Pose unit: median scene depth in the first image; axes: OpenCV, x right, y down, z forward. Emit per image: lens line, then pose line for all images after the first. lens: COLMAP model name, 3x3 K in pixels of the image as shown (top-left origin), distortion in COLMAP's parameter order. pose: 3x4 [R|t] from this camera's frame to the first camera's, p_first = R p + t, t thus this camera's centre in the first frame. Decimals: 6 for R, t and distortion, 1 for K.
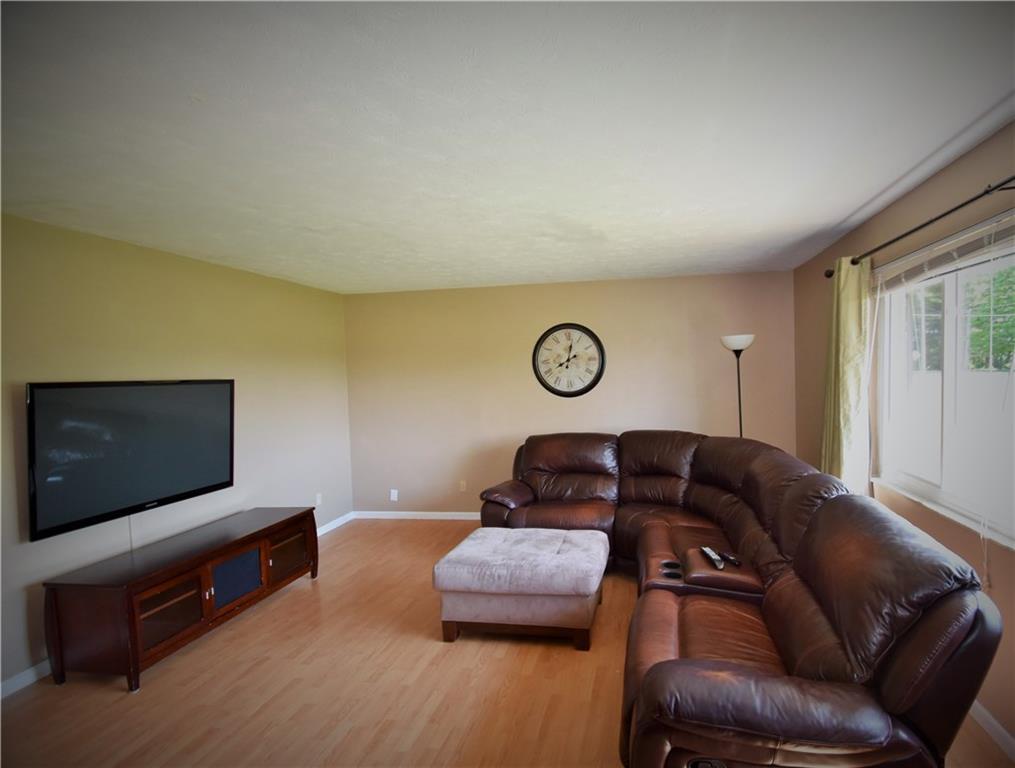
lens RADIAL K [[527.7, 0, 507.5], [0, 527.7, 386.3], [0, 0, 1]] dist [-0.005078, -0.000116]
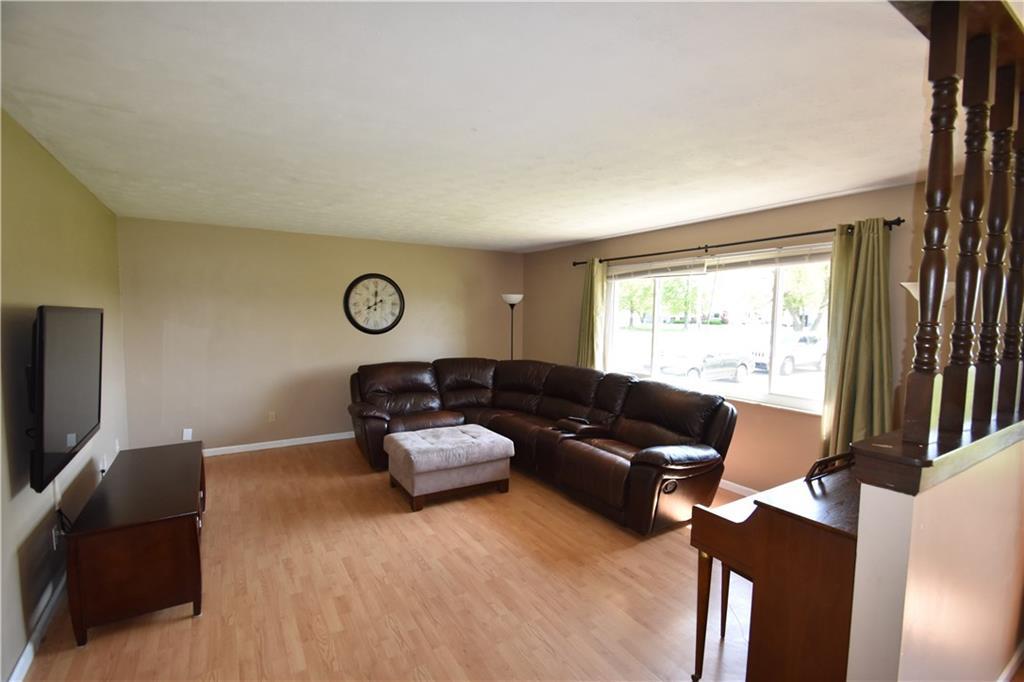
lens RADIAL K [[456.0, 0, 516.8], [0, 456.0, 346.3], [0, 0, 1]] dist [-0.006310, -0.003947]
pose [[0.755906, -0.004843, 0.654662, -0.404616], [-0.019022, 0.999388, 0.029356, 0.013819], [-0.654403, -0.034644, 0.755352, -0.018873]]
